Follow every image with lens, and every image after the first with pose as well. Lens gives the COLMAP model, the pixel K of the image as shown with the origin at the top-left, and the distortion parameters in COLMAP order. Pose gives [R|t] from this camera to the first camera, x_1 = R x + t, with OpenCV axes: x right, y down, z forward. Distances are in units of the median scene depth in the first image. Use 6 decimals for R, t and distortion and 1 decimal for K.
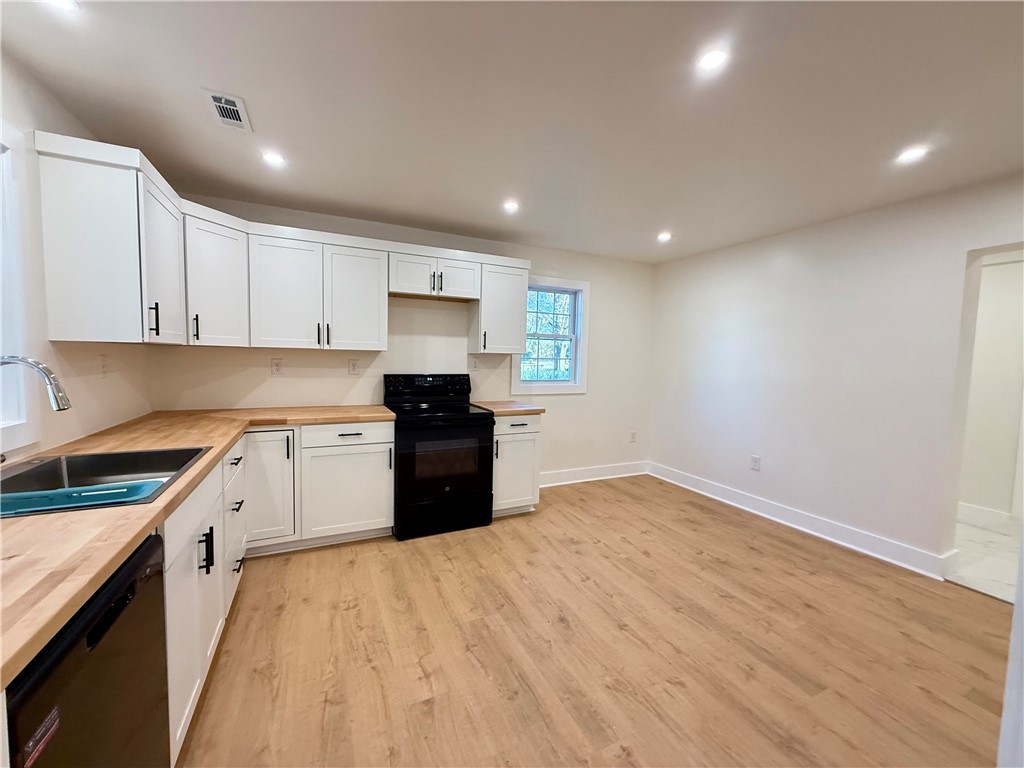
lens RADIAL K [[407.6, 0, 509.1], [0, 407.6, 383.7], [0, 0, 1]] dist [0.000624, 0.000043]
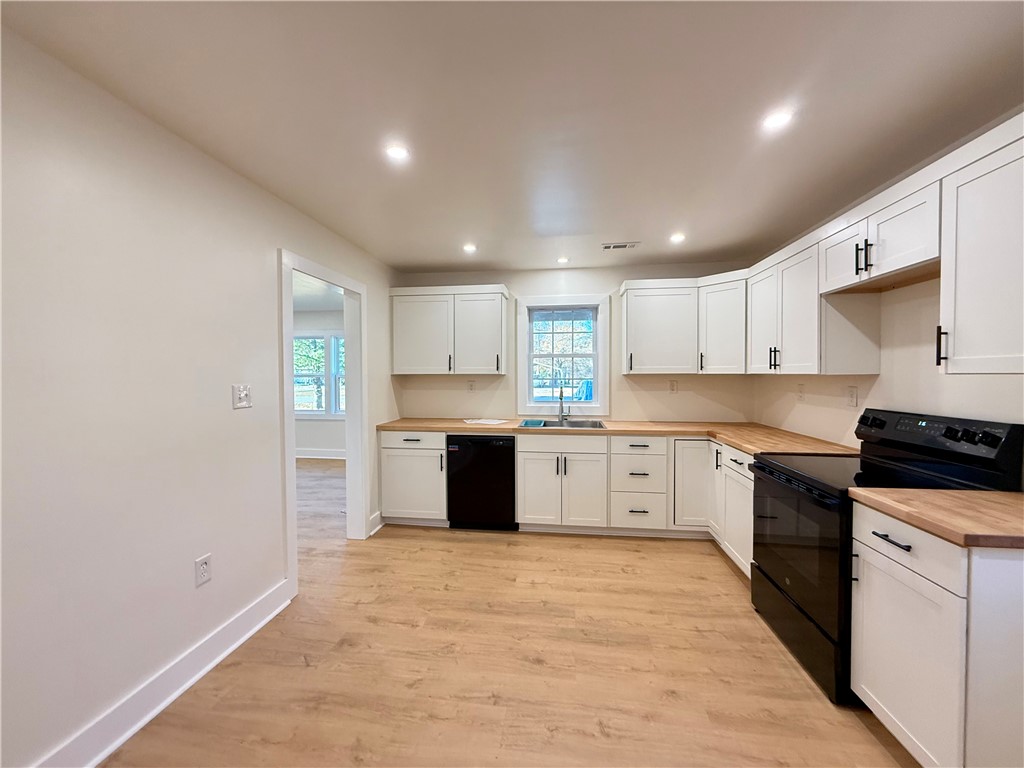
lens RADIAL K [[407.6, 0, 509.1], [0, 407.6, 383.7], [0, 0, 1]] dist [0.000624, 0.000043]
pose [[-0.544964, -0.000927, -0.838459, 0.985591], [-0.062267, 0.997283, 0.039369, -0.088391], [0.836144, 0.073663, -0.543541, 1.456552]]
